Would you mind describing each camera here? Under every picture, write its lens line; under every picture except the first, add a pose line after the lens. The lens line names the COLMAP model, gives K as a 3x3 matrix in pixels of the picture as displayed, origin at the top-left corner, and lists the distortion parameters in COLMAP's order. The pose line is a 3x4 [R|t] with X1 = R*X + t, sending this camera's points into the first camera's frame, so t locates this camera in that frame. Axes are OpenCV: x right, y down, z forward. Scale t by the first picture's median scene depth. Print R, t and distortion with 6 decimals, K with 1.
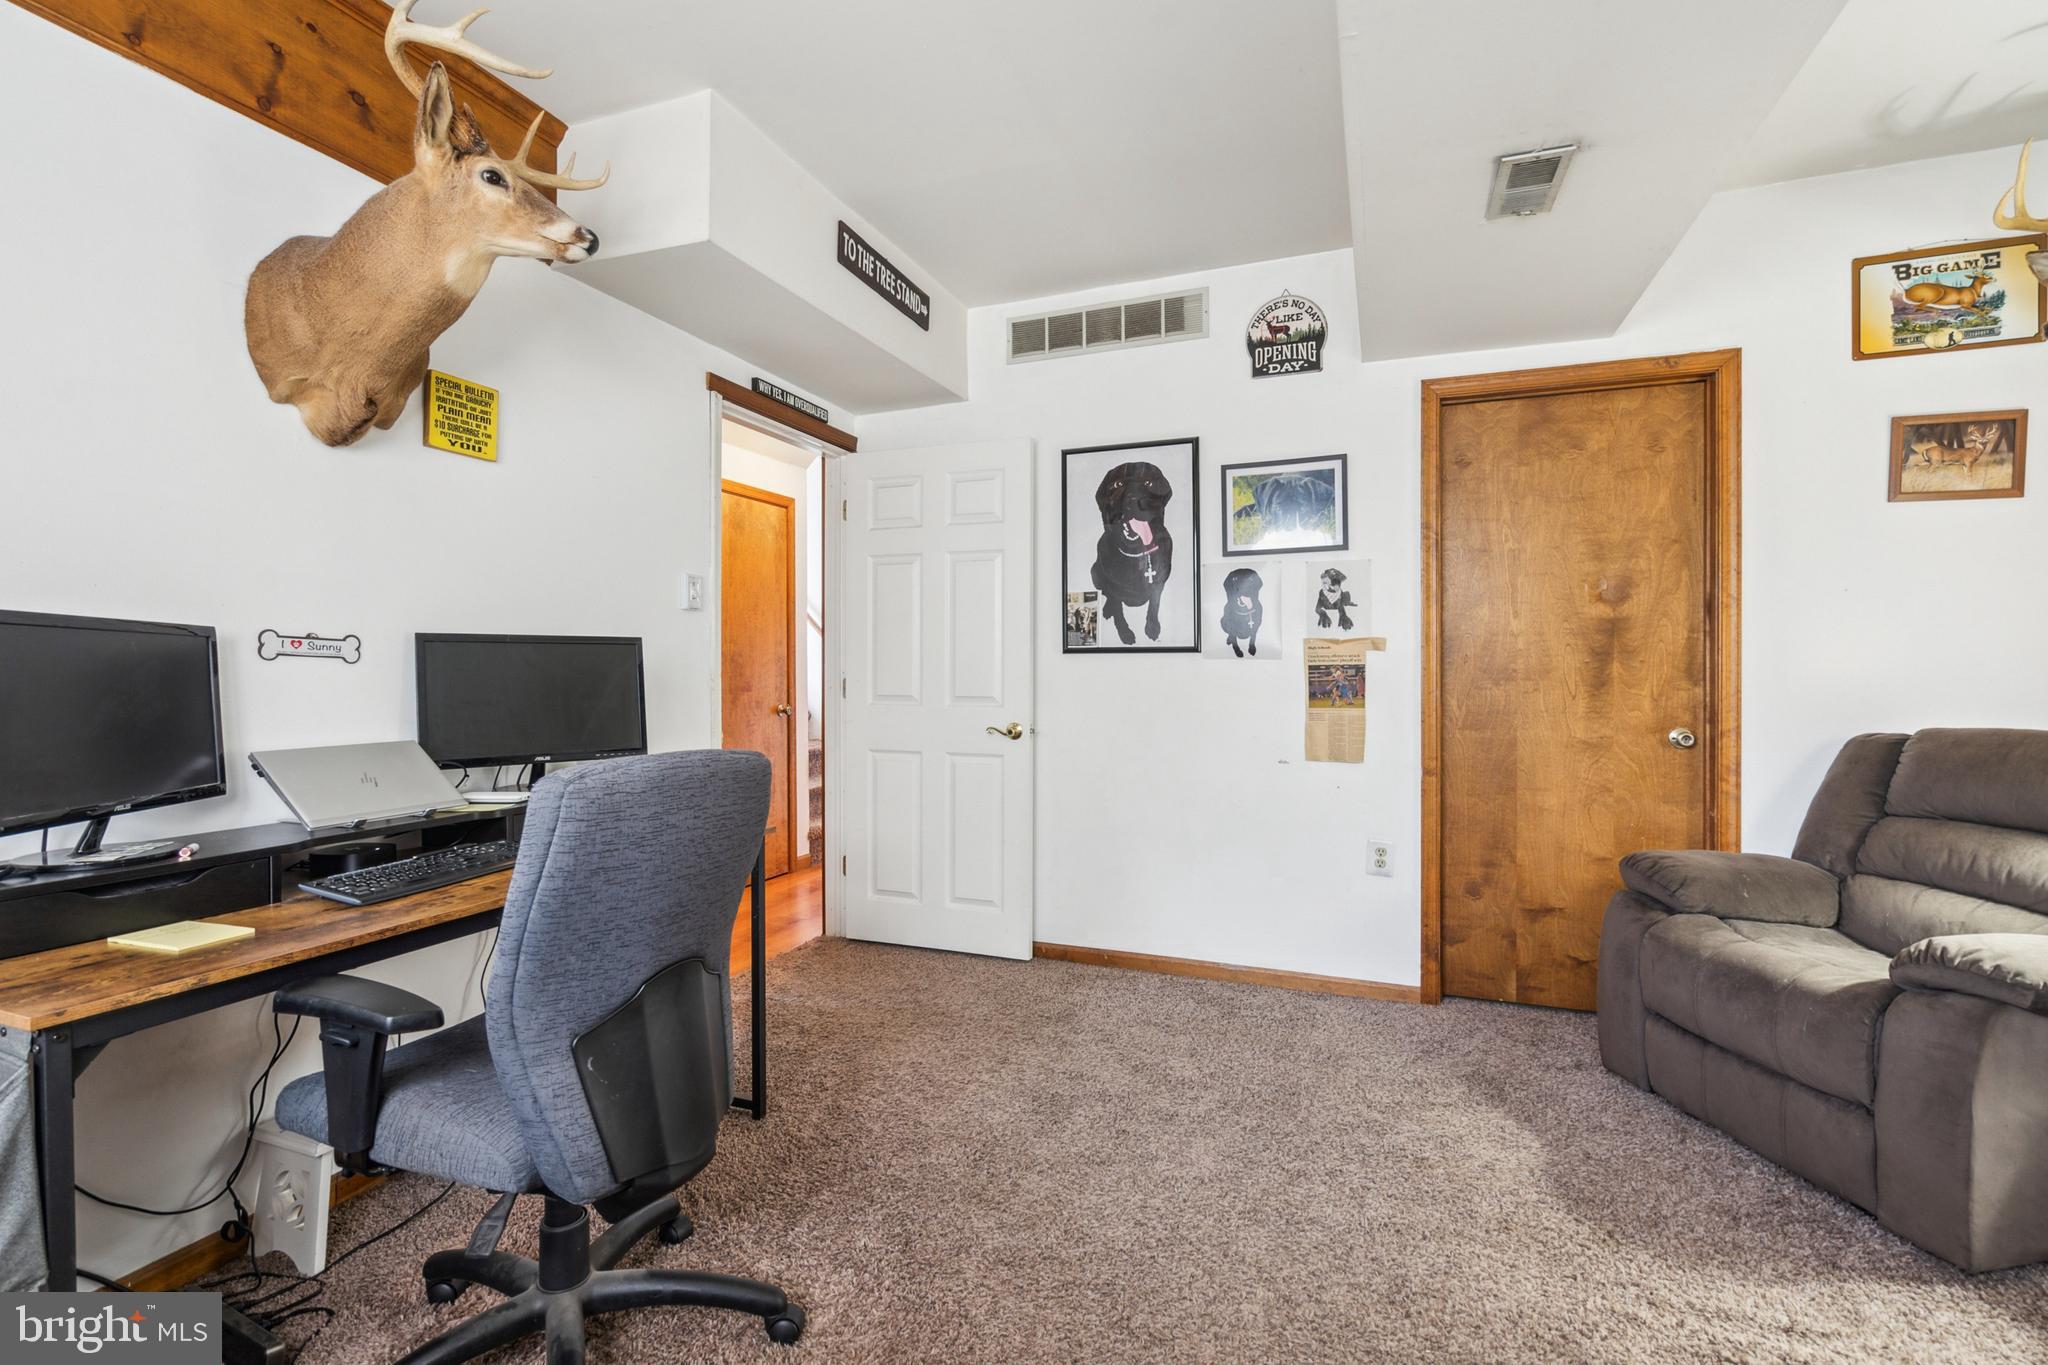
lens RADIAL K [[939.4, 0, 1026.4], [0, 939.4, 674.9], [0, 0, 1]] dist [-0.003494, 0.000666]
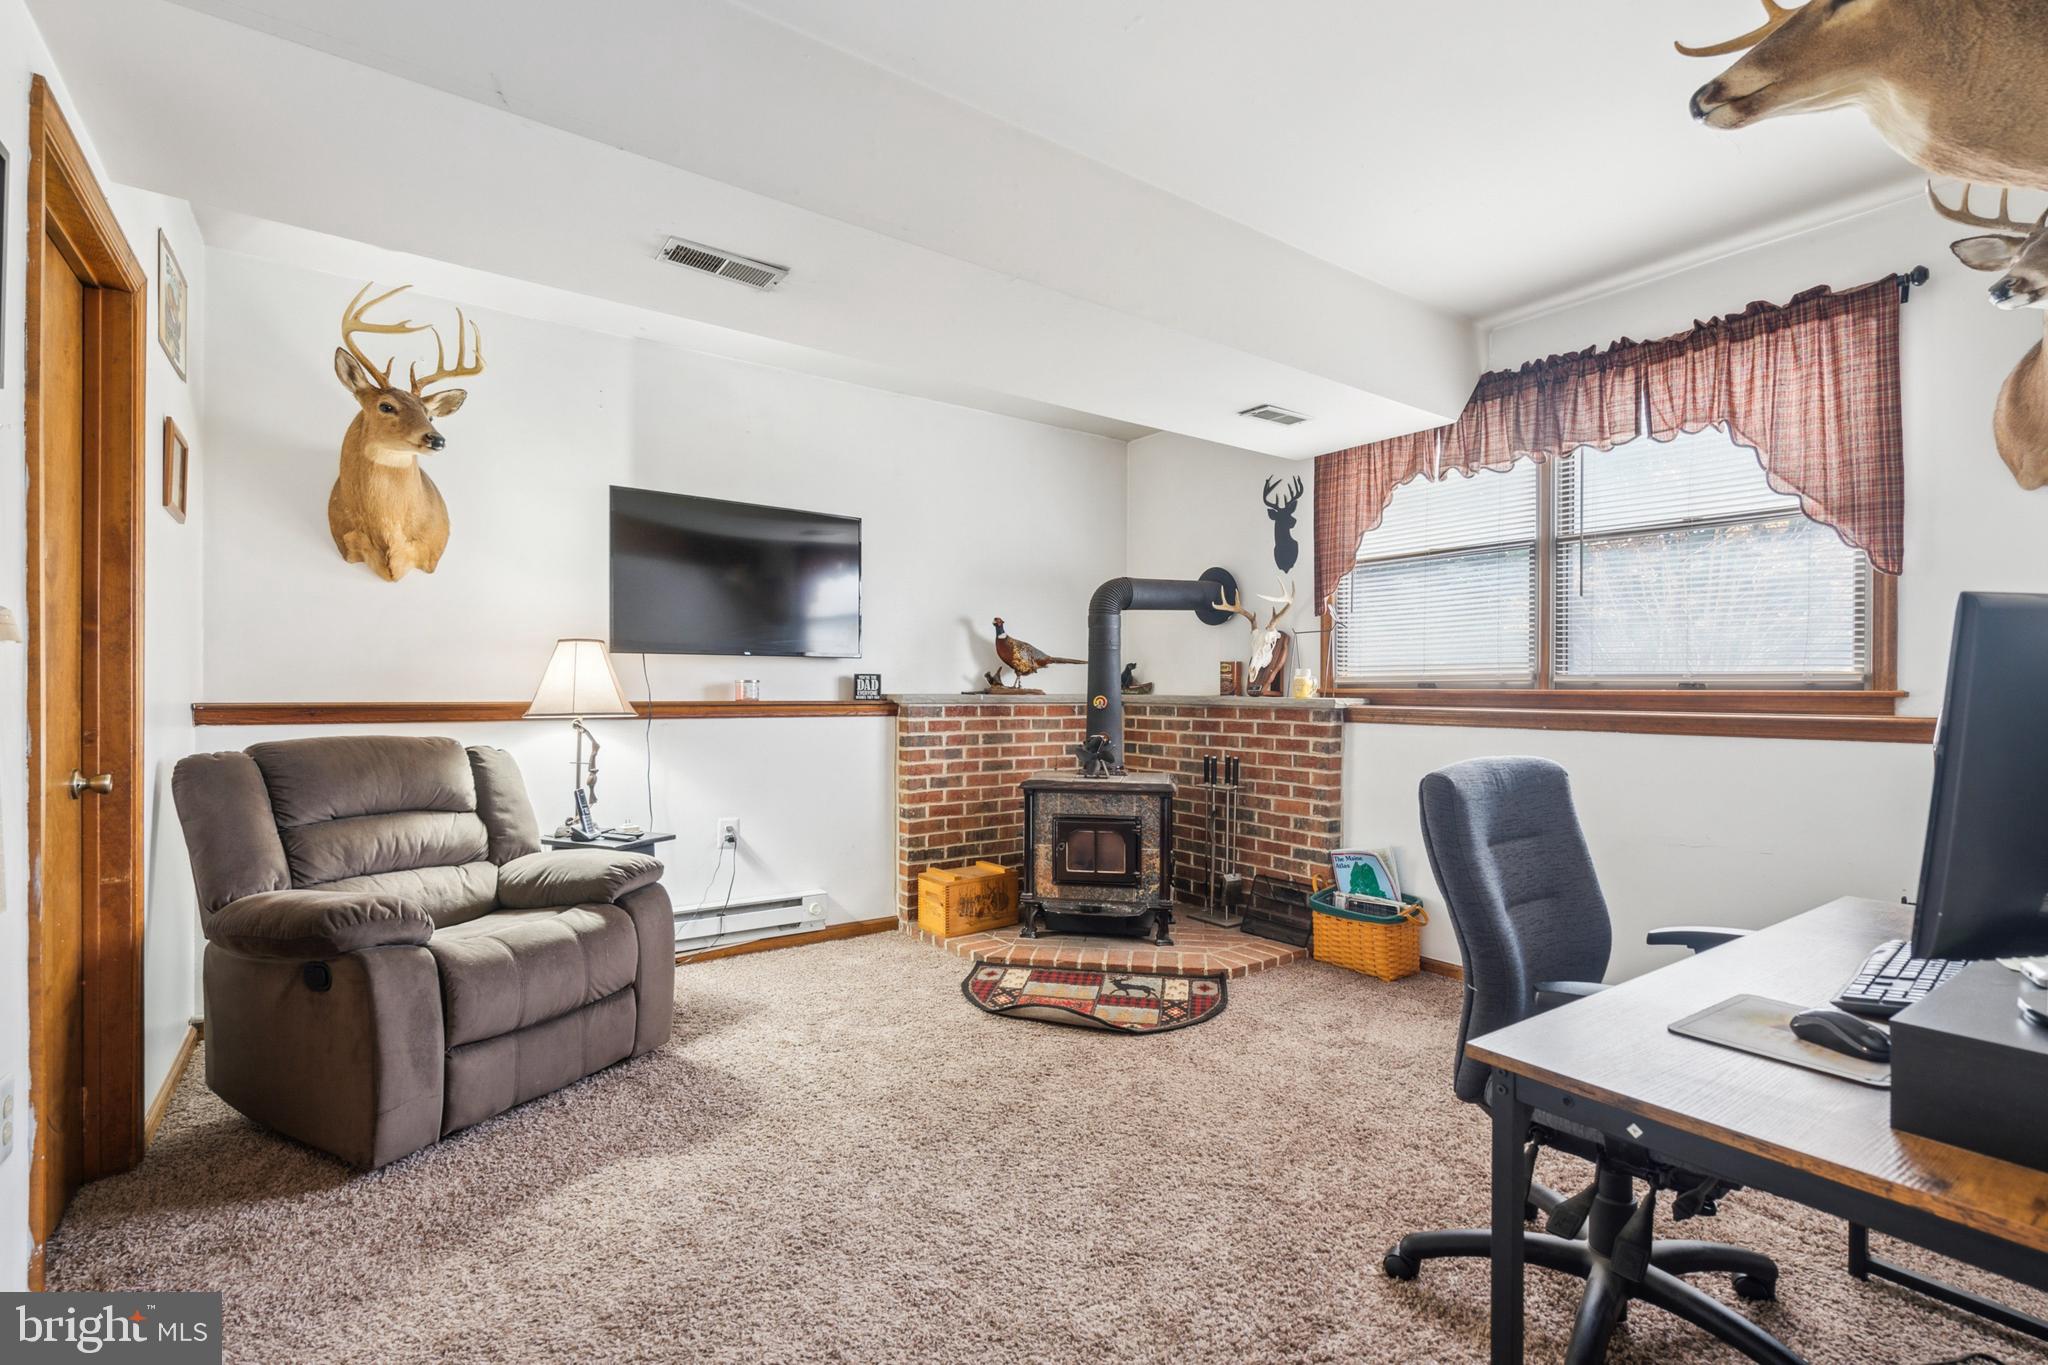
lens RADIAL K [[939.4, 0, 1025.9], [0, 939.4, 688.2], [0, 0, 1]] dist [-0.003494, 0.000666]
pose [[-0.840648, 0.003063, 0.541574, -0.412099], [0.007959, 0.999946, 0.006698, -0.008389], [-0.541524, 0.009941, -0.840627, 1.813722]]
